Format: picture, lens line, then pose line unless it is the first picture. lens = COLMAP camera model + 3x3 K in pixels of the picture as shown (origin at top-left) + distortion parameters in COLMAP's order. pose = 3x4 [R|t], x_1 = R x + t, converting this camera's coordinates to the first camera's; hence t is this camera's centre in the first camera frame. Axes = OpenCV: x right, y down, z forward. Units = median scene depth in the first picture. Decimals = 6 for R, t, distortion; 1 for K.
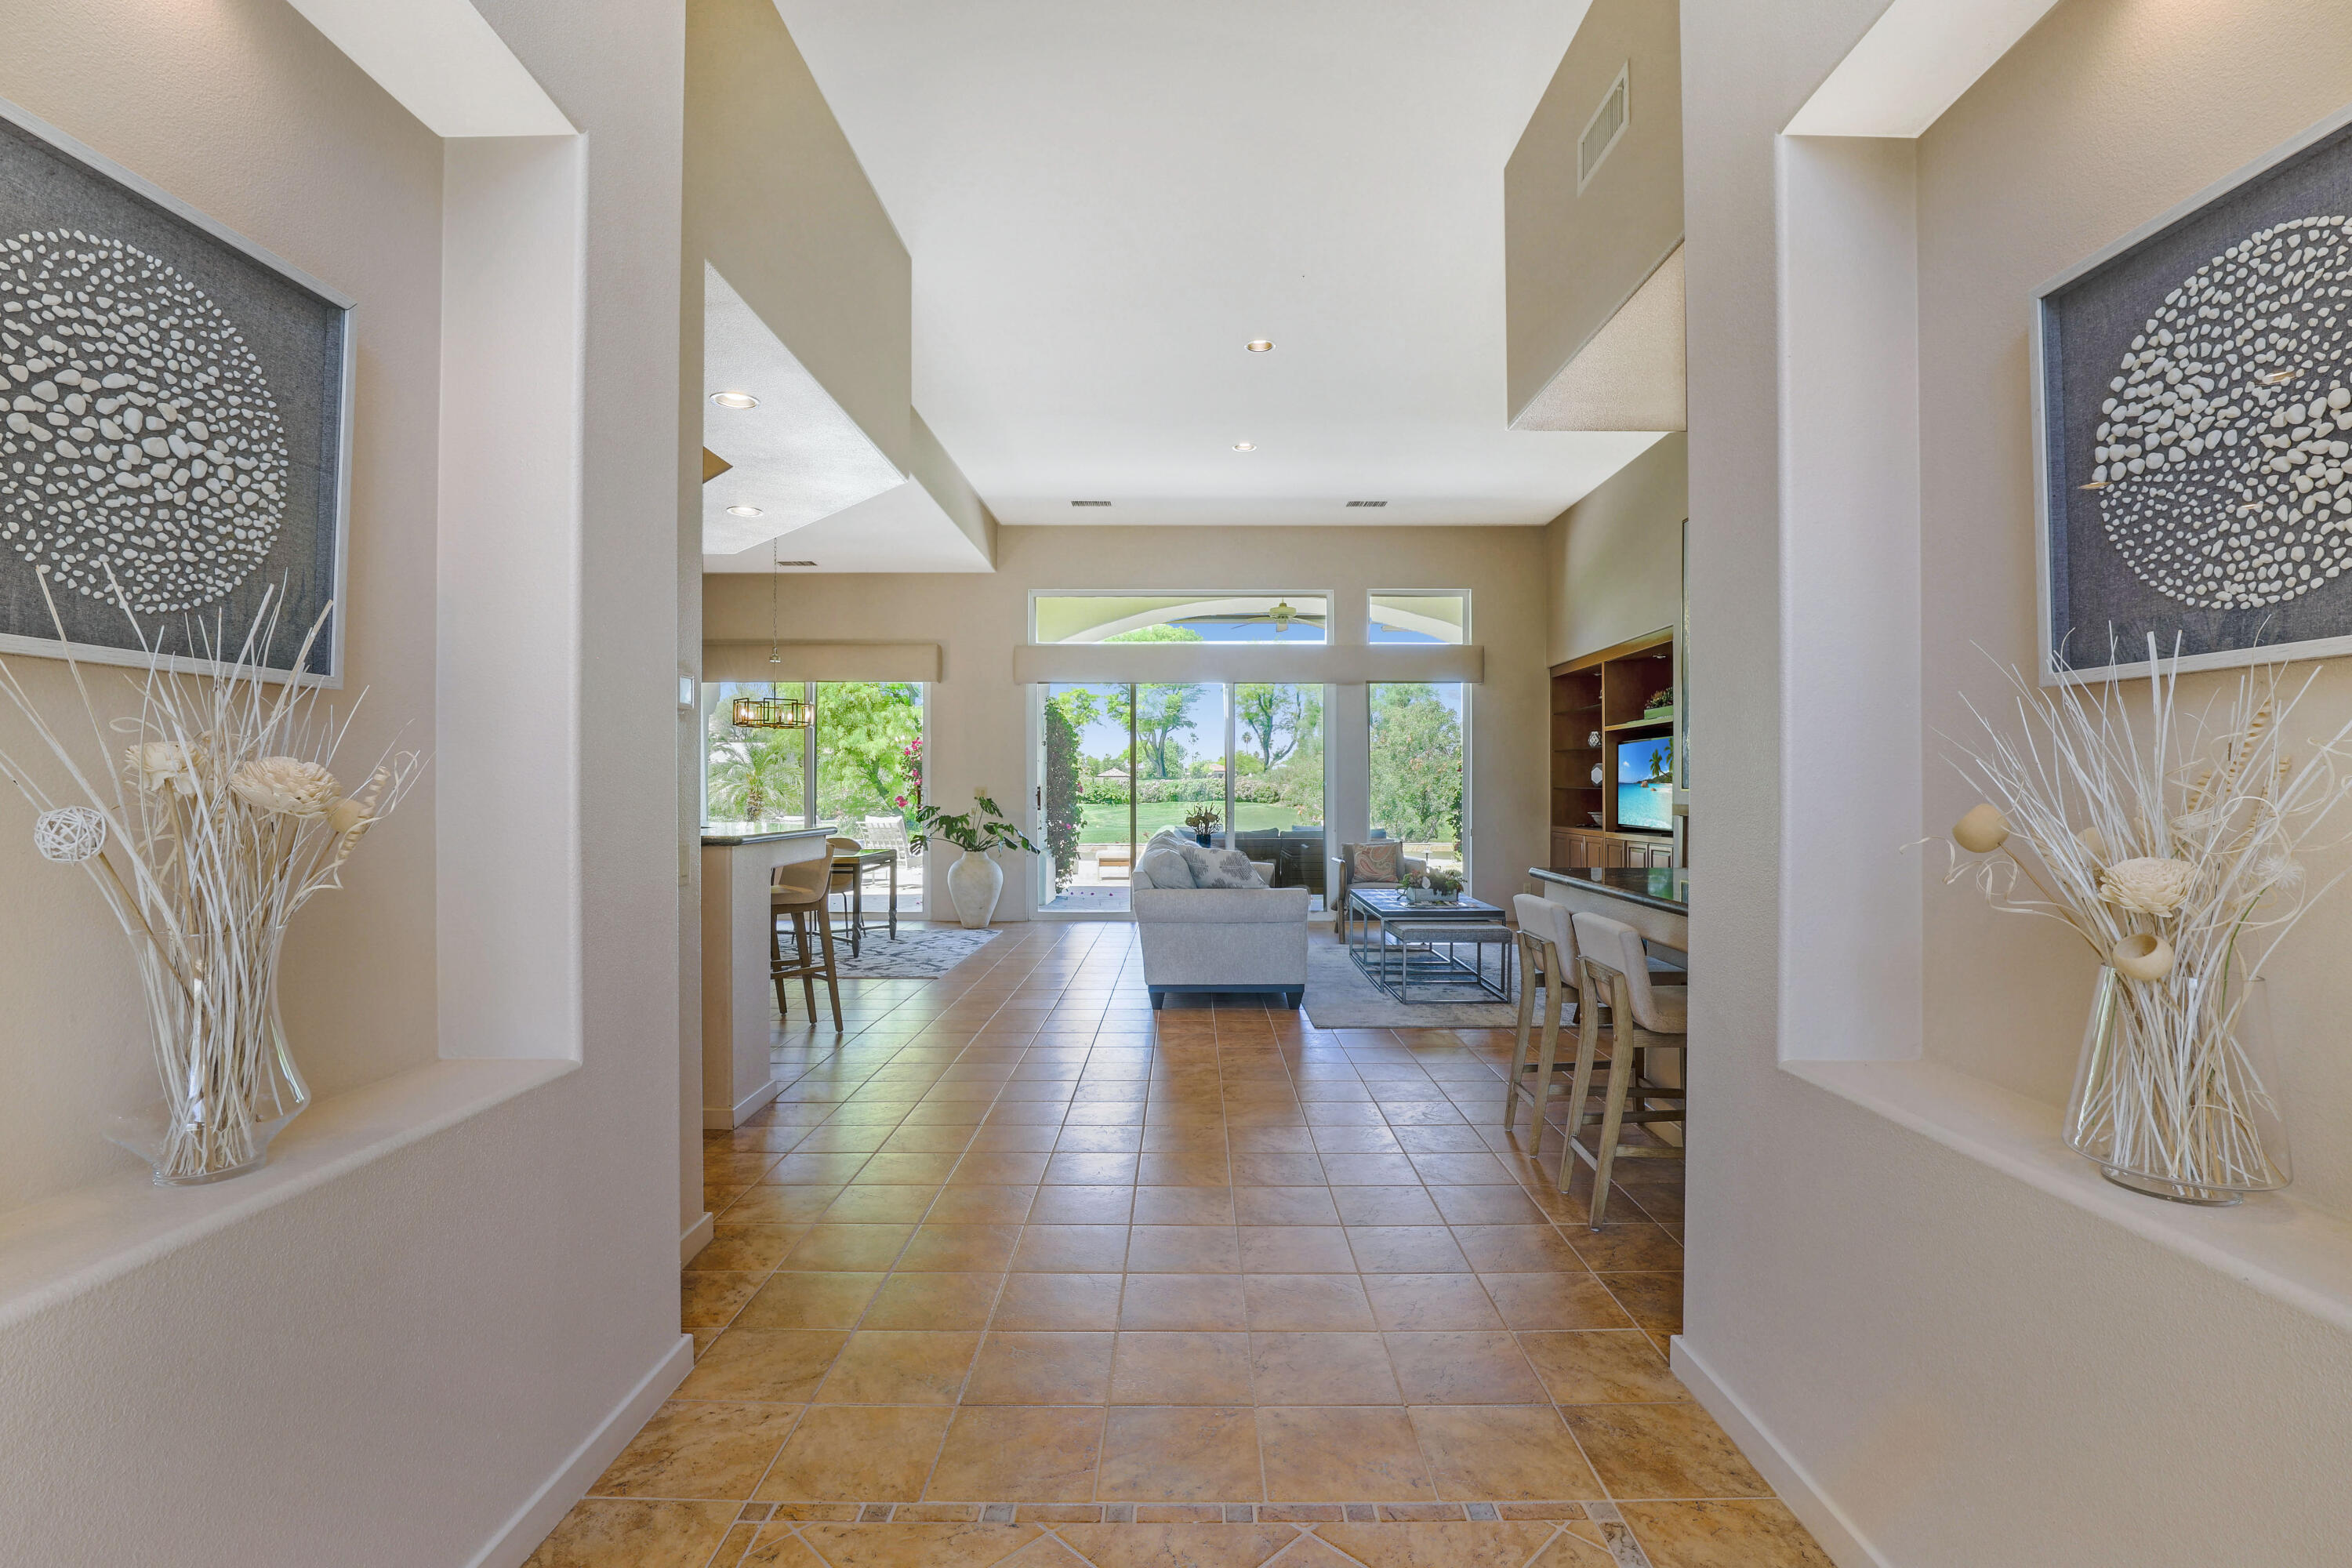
lens RADIAL K [[1117.9, 0, 1188.0], [0, 1117.9, 779.8], [0, 0, 1]] dist [-0.010458, -0.000861]
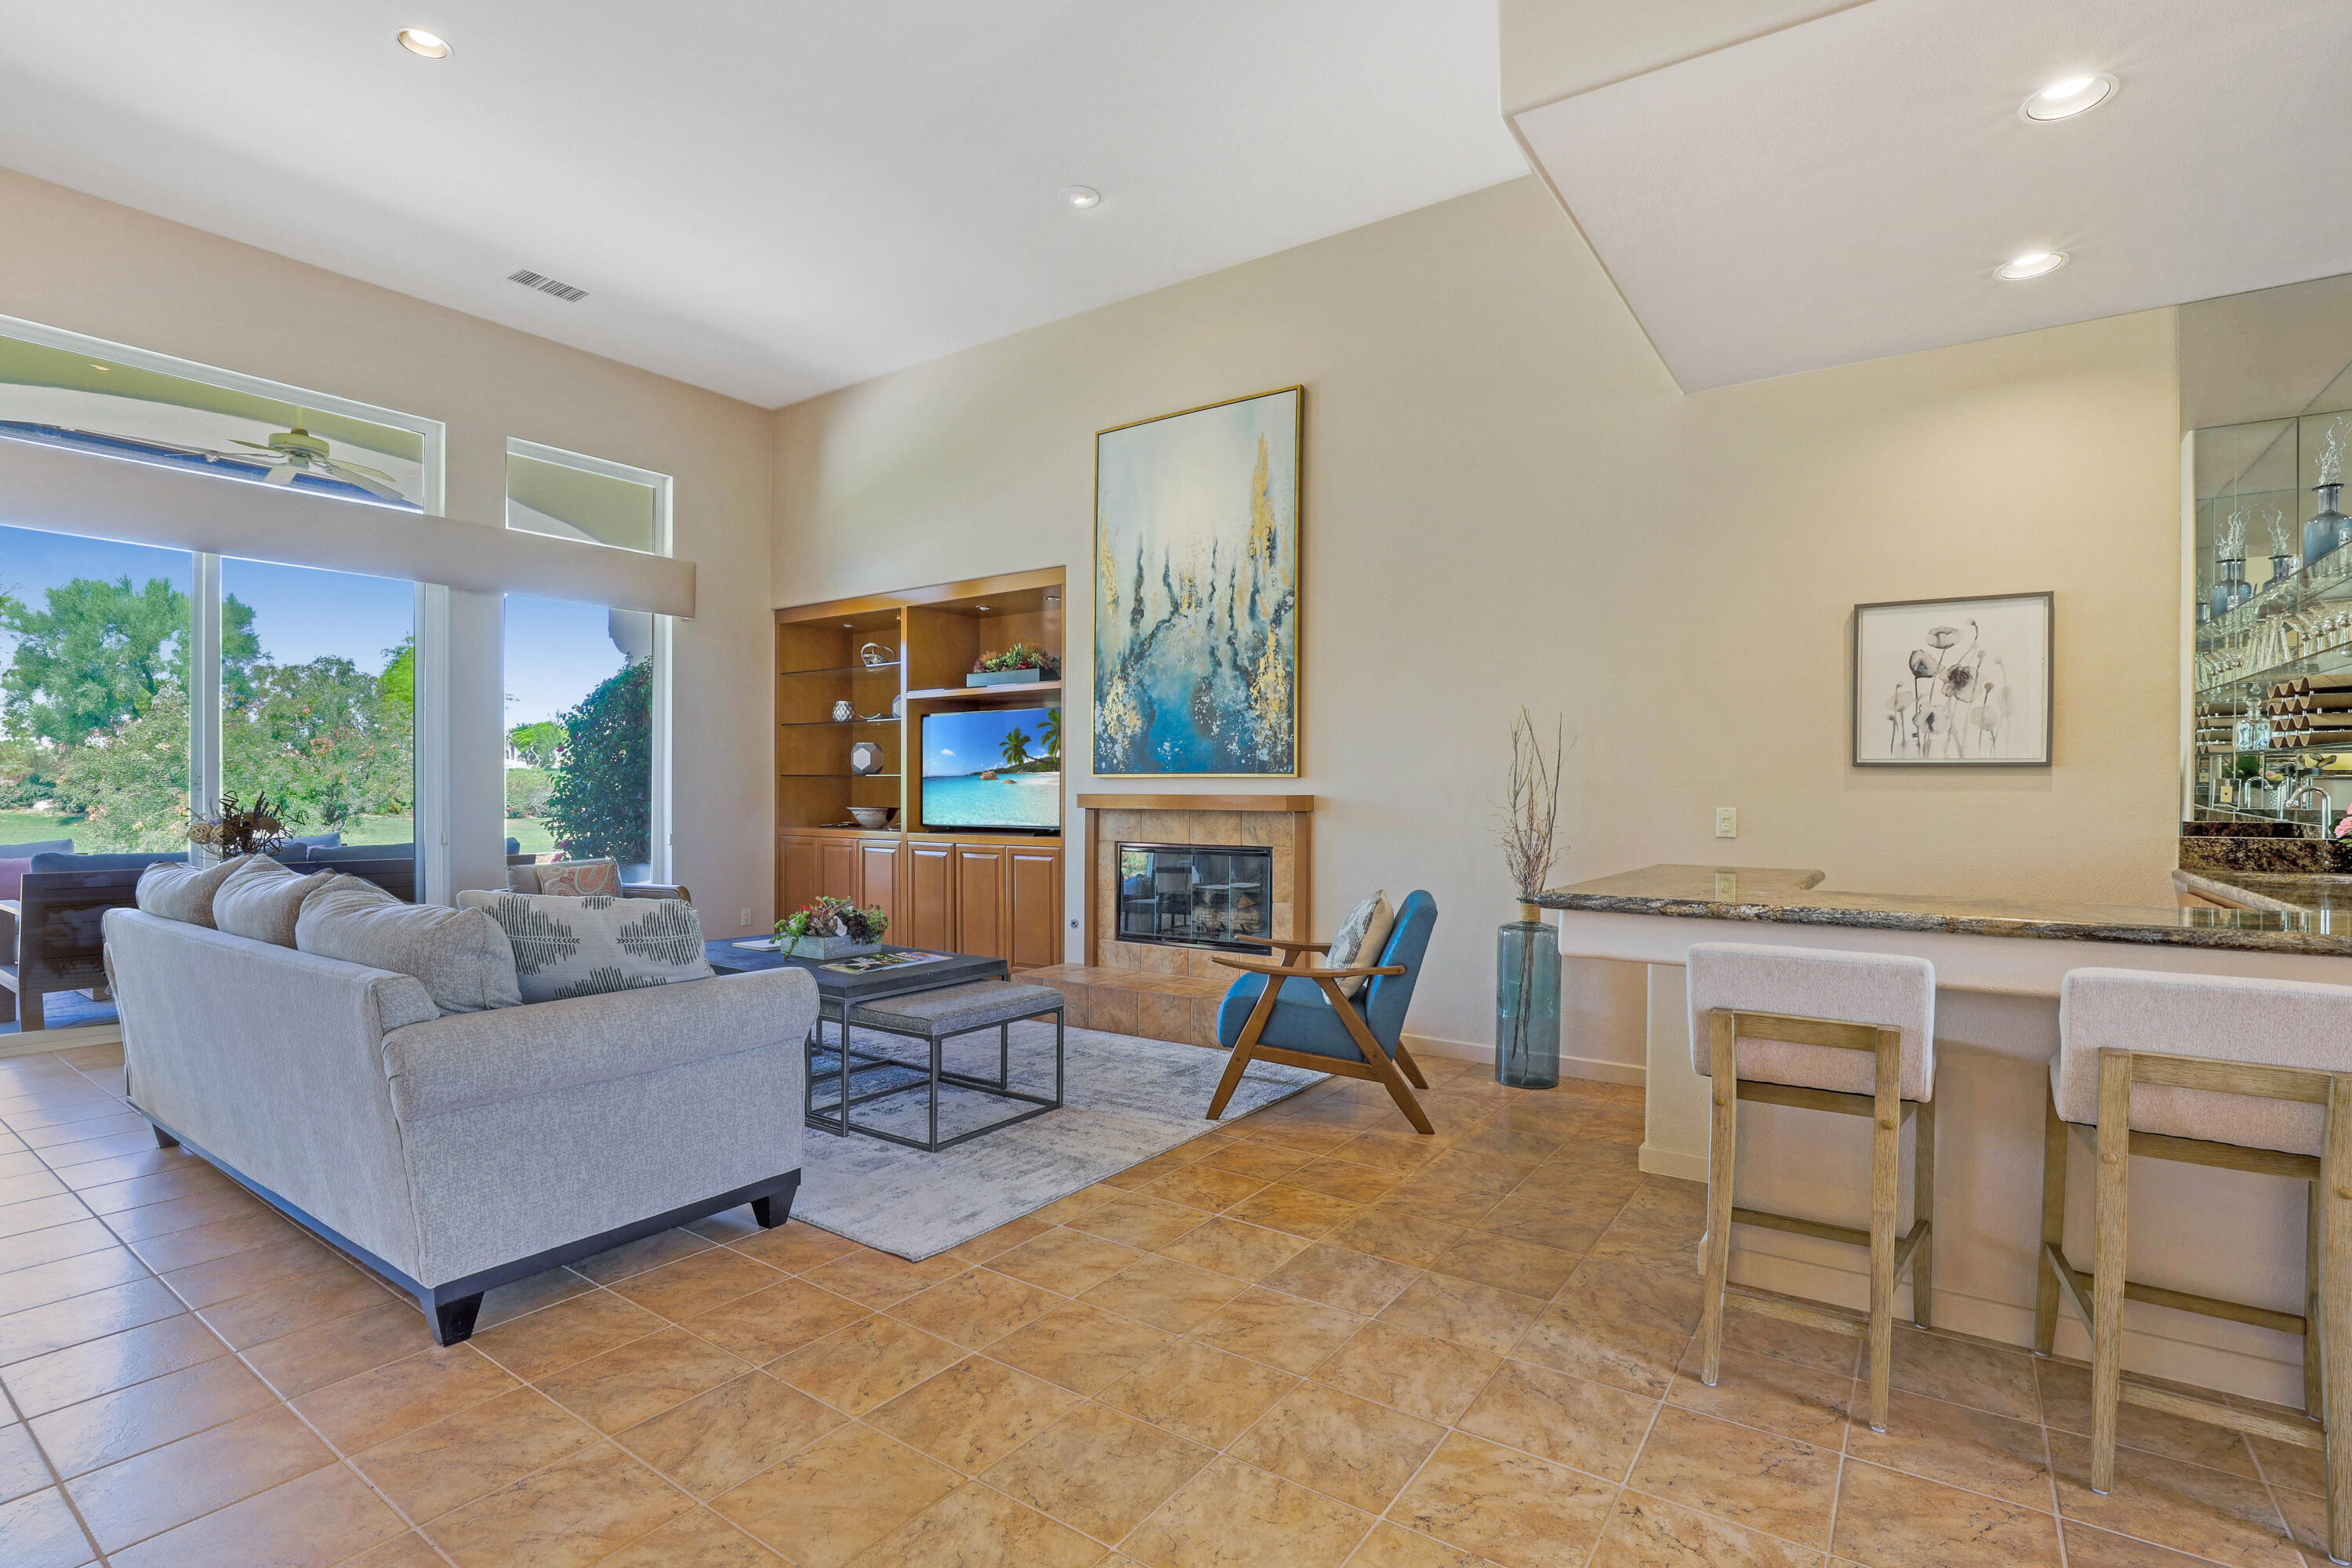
lens RADIAL K [[1117.9, 0, 1183.9], [0, 1117.9, 784.8], [0, 0, 1]] dist [-0.010458, -0.000861]
pose [[0.573045, 0.003289, 0.819517, -0.155884], [-0.007205, 0.999974, 0.001024, 0.016949], [-0.819492, -0.006491, 0.573054, 0.381285]]
